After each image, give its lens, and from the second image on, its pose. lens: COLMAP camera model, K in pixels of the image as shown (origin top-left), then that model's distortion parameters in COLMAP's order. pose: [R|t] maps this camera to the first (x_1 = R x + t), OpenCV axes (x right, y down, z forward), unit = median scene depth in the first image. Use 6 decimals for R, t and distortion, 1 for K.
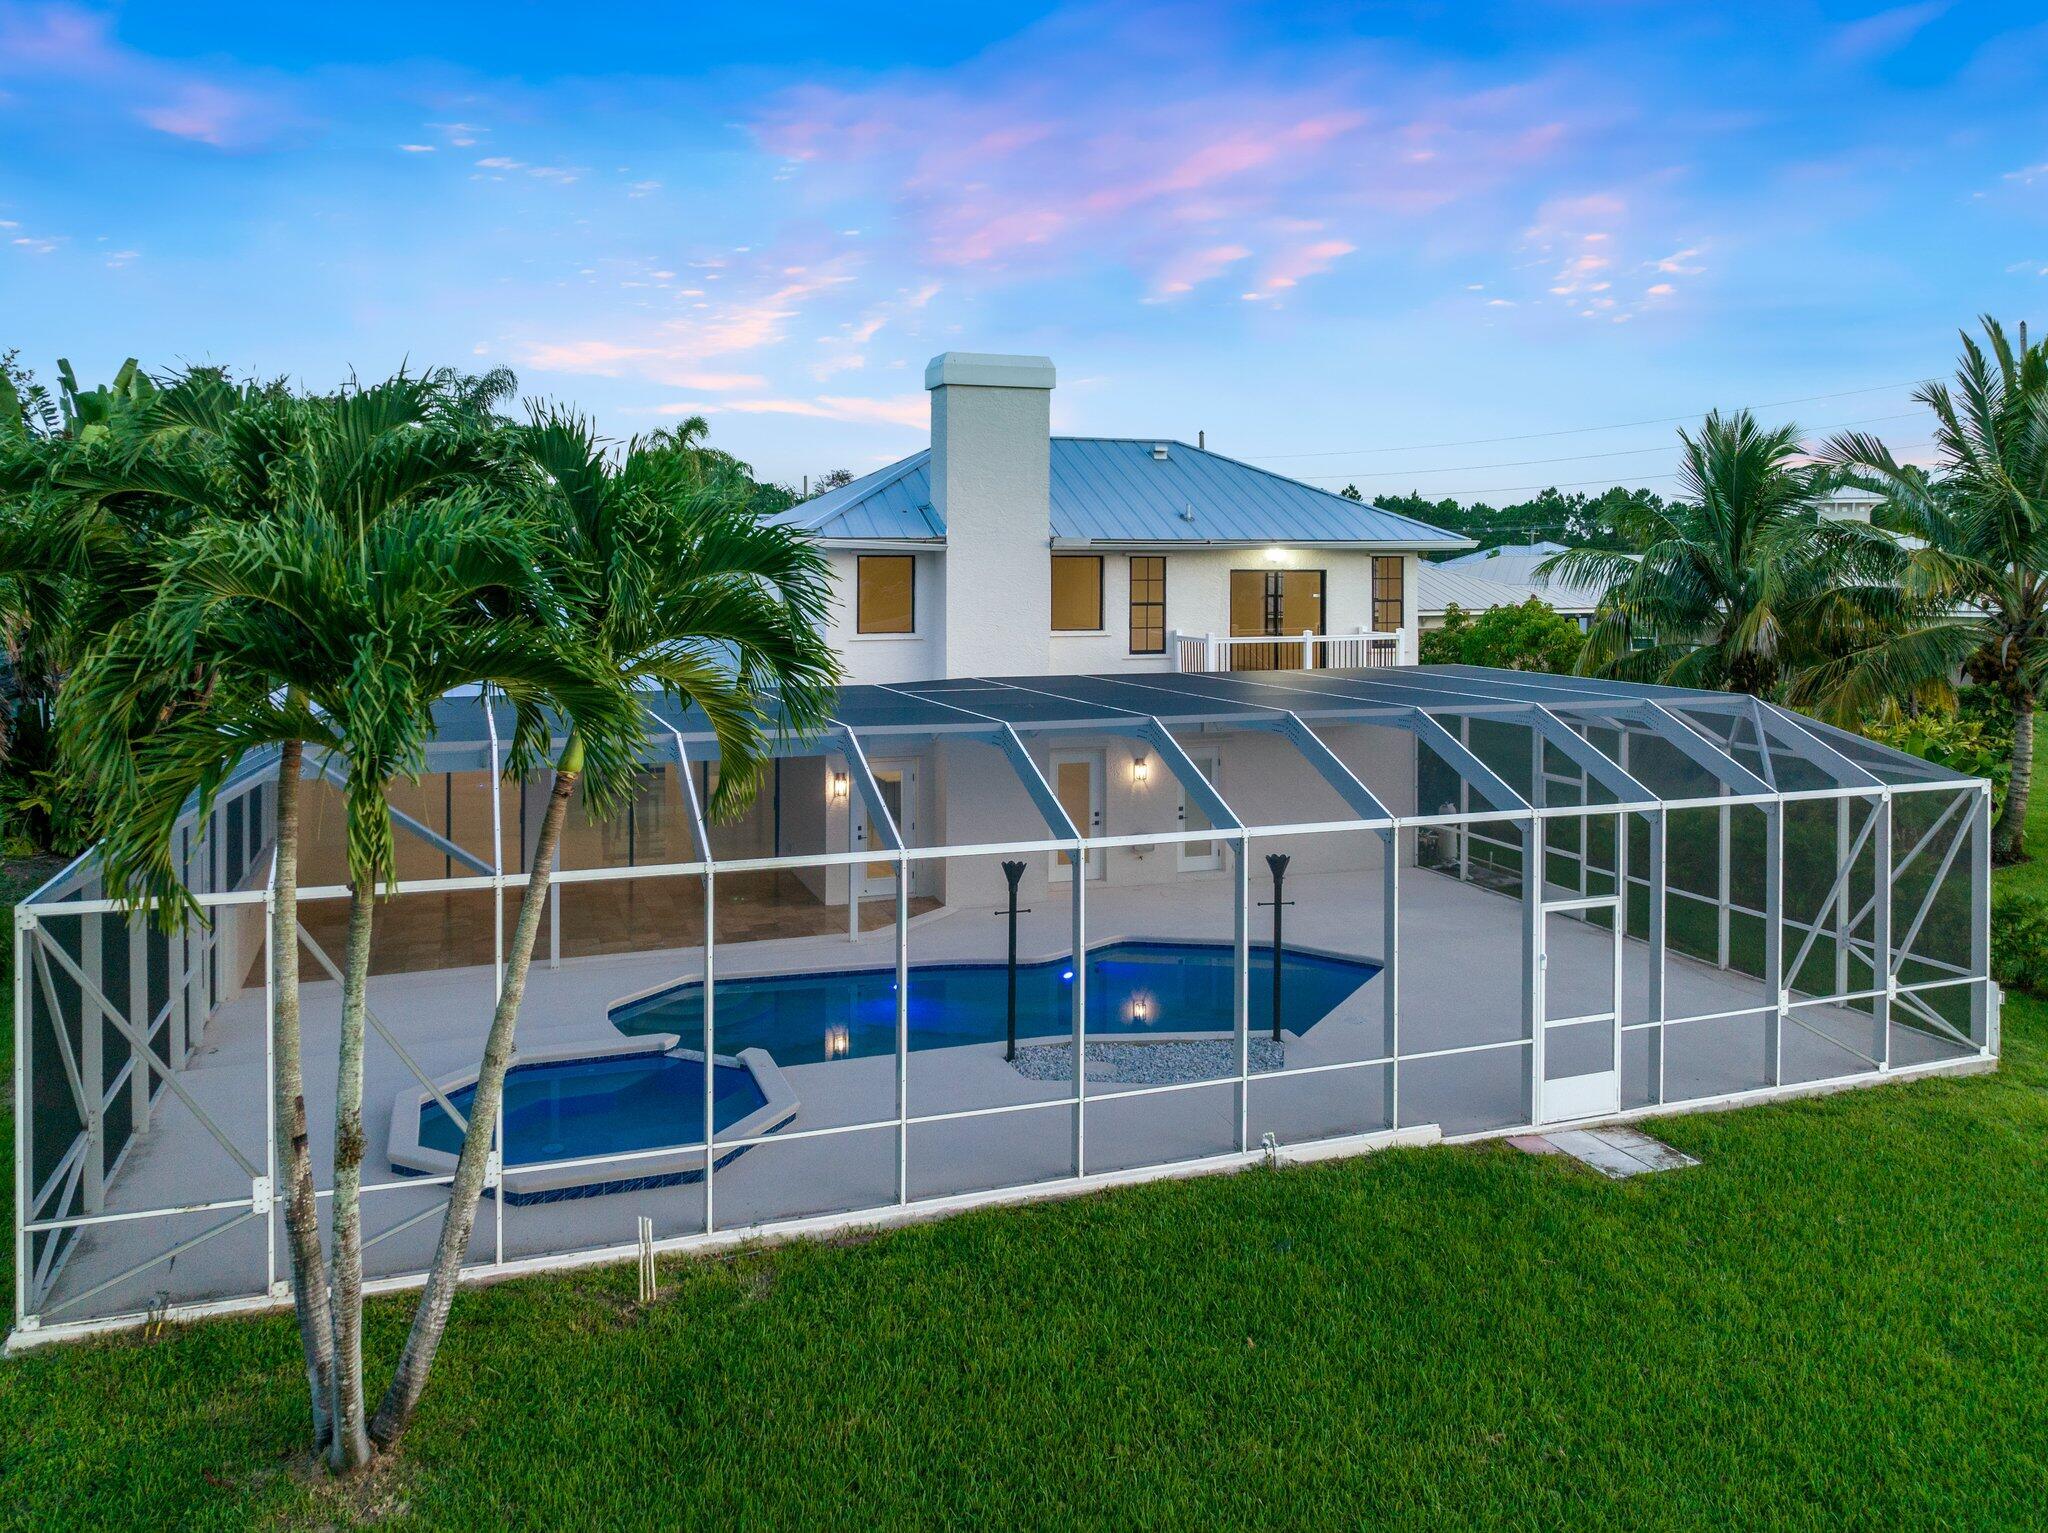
lens RADIAL K [[1454.5, 0, 1013.9], [0, 1454.5, 629.4], [0, 0, 1]] dist [0.000813, -0.021753]
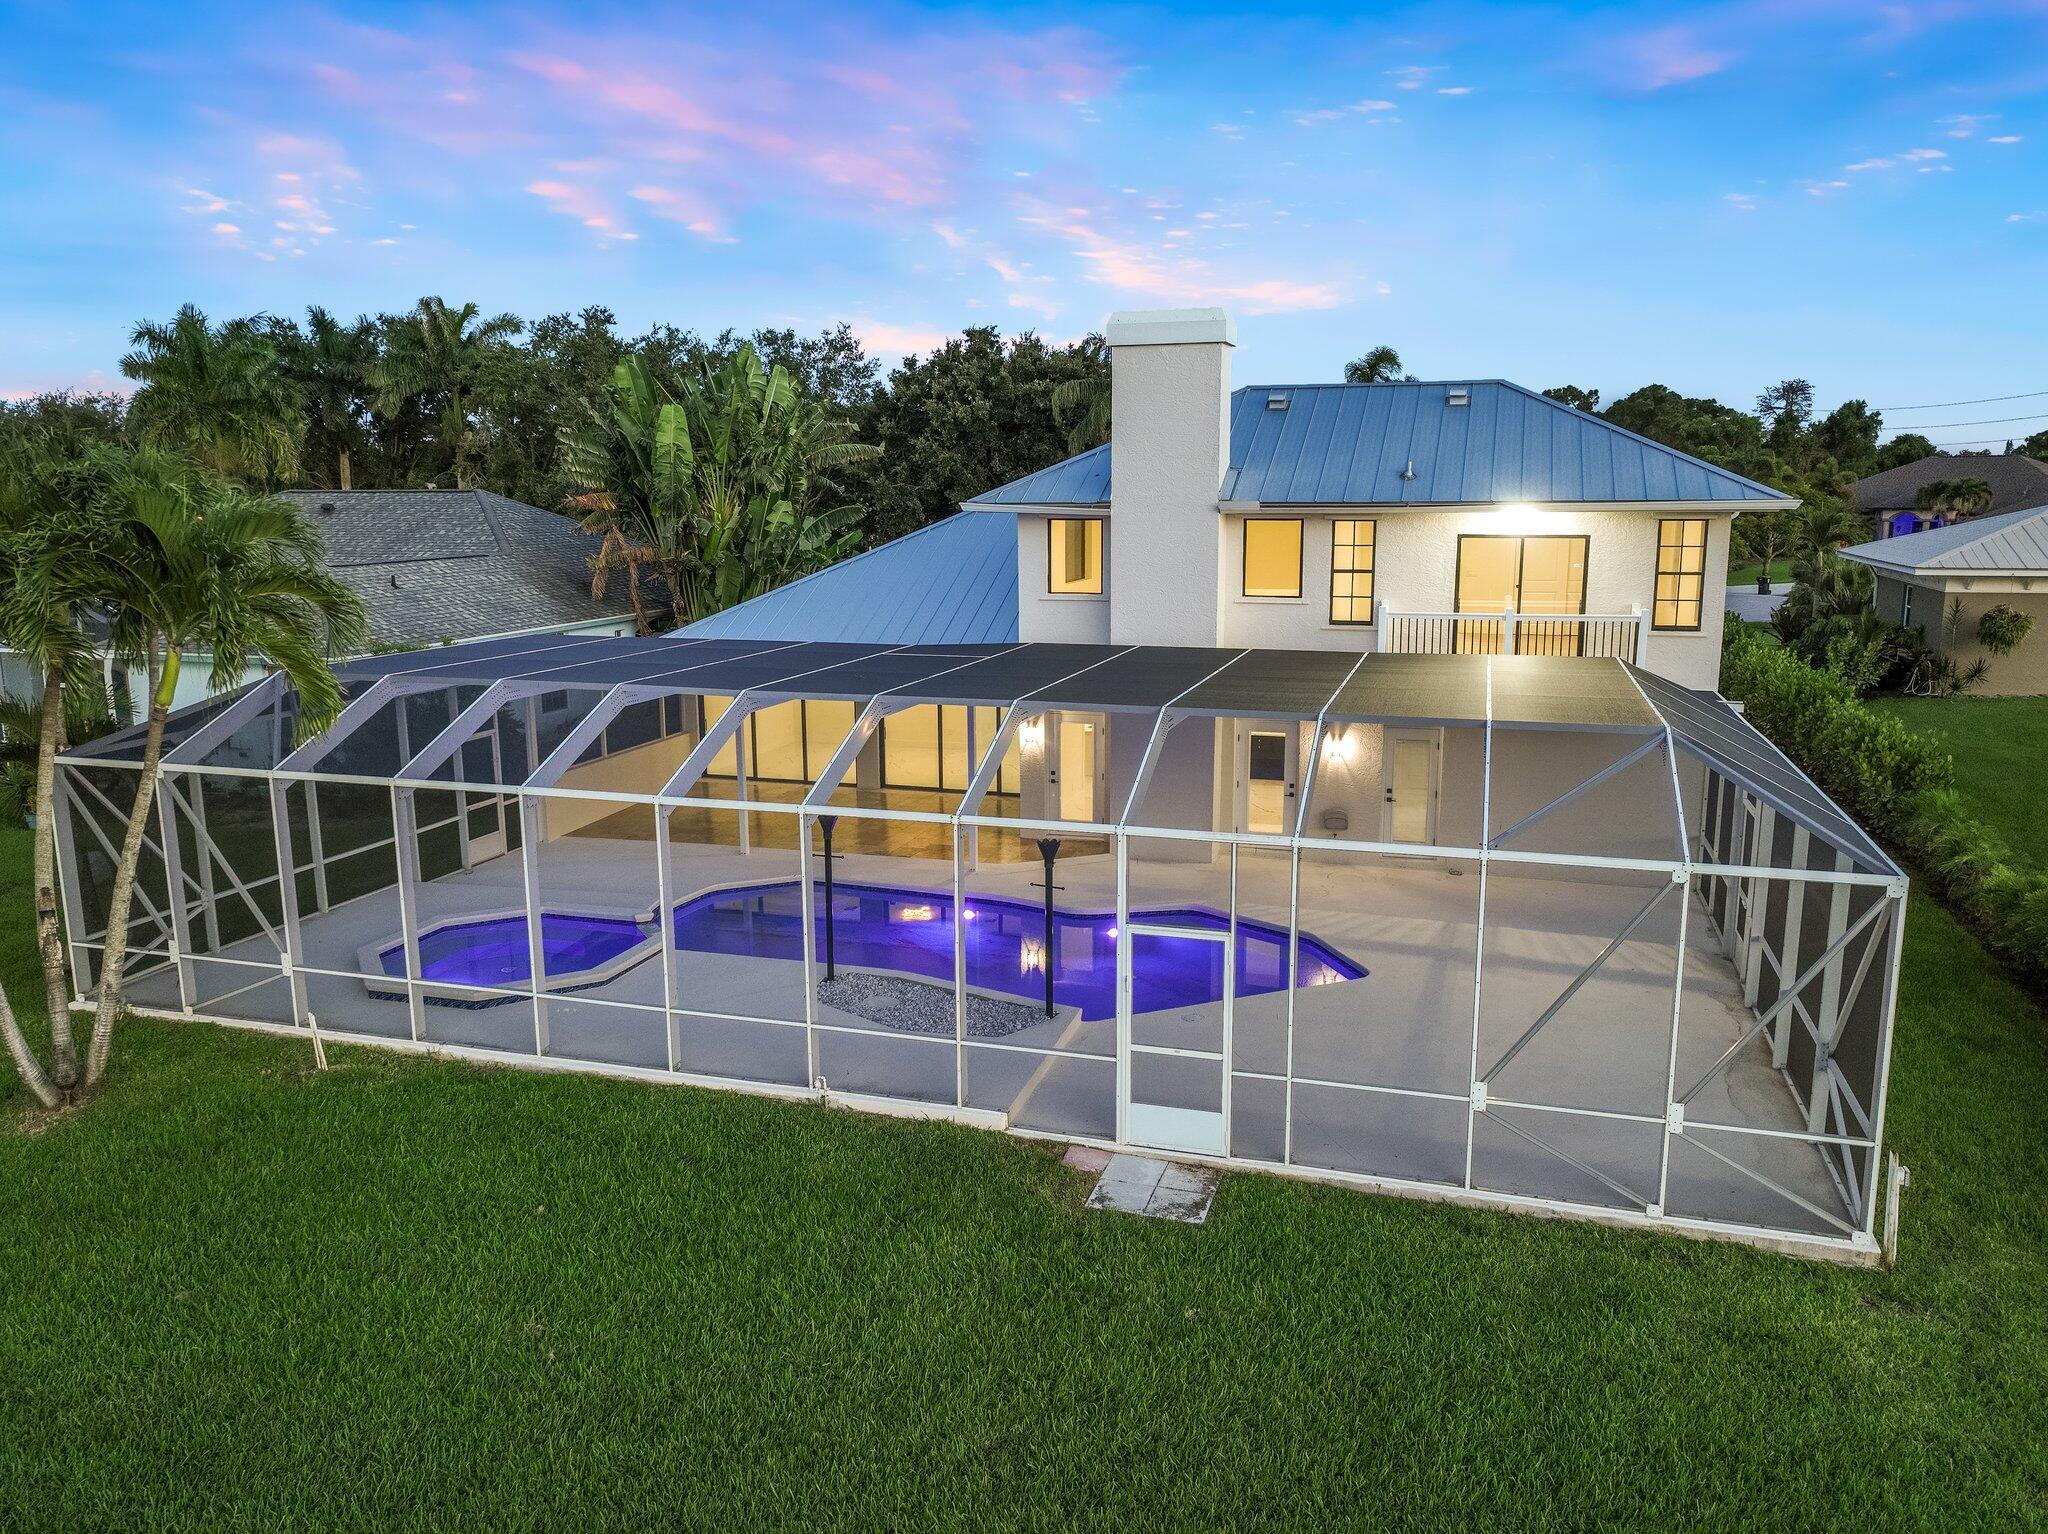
lens RADIAL K [[1482.3, 0, 1024.0], [0, 1482.3, 767.0], [0, 0, 1]] dist [0.003679, 0.001052]
pose [[0.799216, 0.105549, -0.591704, 0.866090], [-0.019300, 0.988459, 0.150255, -0.056268], [0.600735, -0.108667, 0.792029, 0.202505]]
